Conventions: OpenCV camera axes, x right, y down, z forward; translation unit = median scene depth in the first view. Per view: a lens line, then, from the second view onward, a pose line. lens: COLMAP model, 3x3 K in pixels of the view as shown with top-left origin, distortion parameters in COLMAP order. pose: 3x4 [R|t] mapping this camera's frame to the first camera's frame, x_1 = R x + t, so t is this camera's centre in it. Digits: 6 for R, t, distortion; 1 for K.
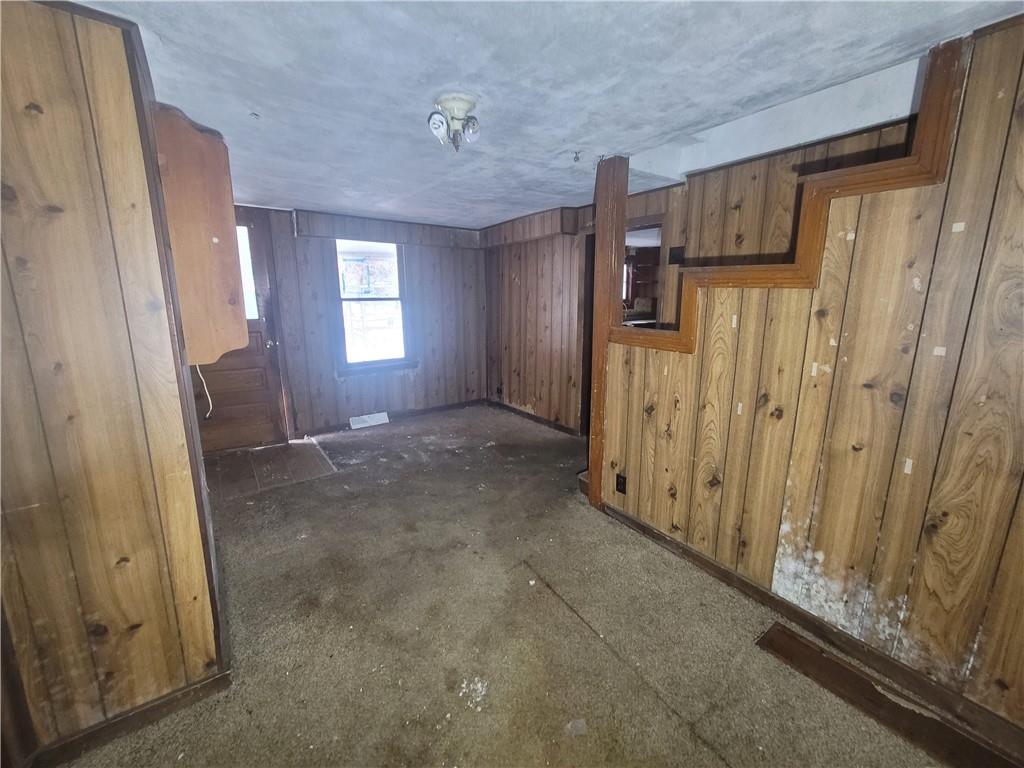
lens RADIAL K [[415.5, 0, 506.3], [0, 415.5, 386.3], [0, 0, 1]] dist [-0.005589, -0.000166]
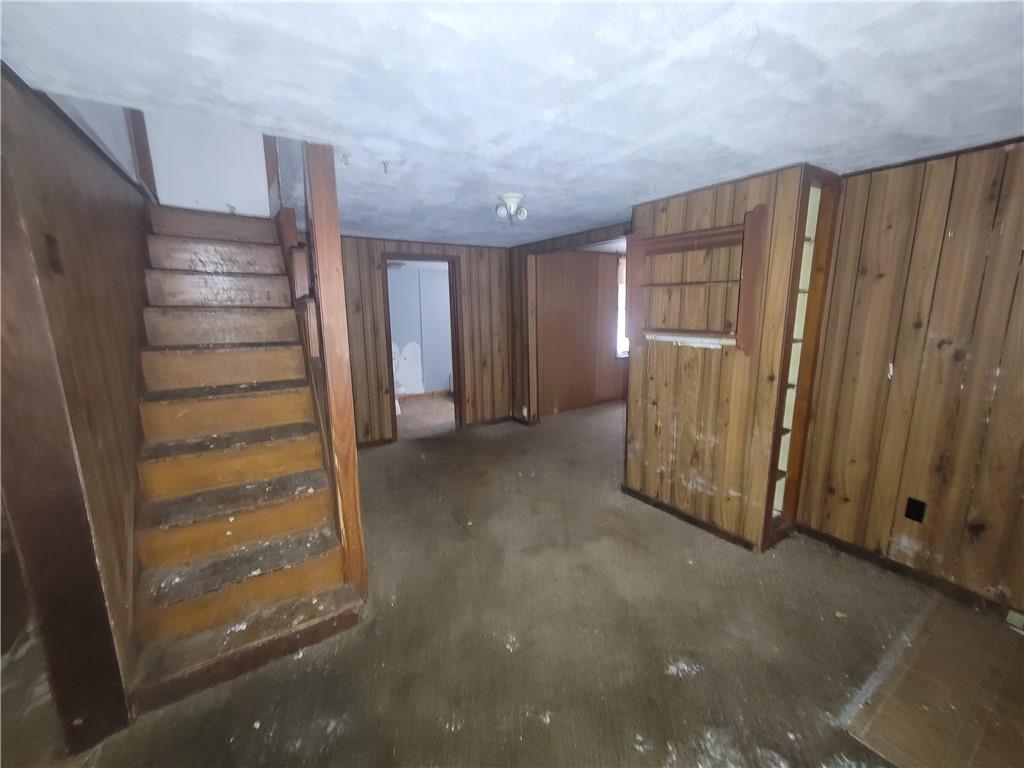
lens RADIAL K [[415.5, 0, 506.1], [0, 415.5, 385.5], [0, 0, 1]] dist [-0.005589, -0.000166]
pose [[-0.999203, 0.010495, 0.038522, -0.112244], [0.025638, 0.908295, 0.417543, -0.494546], [-0.030607, 0.418198, -0.907840, 1.978254]]
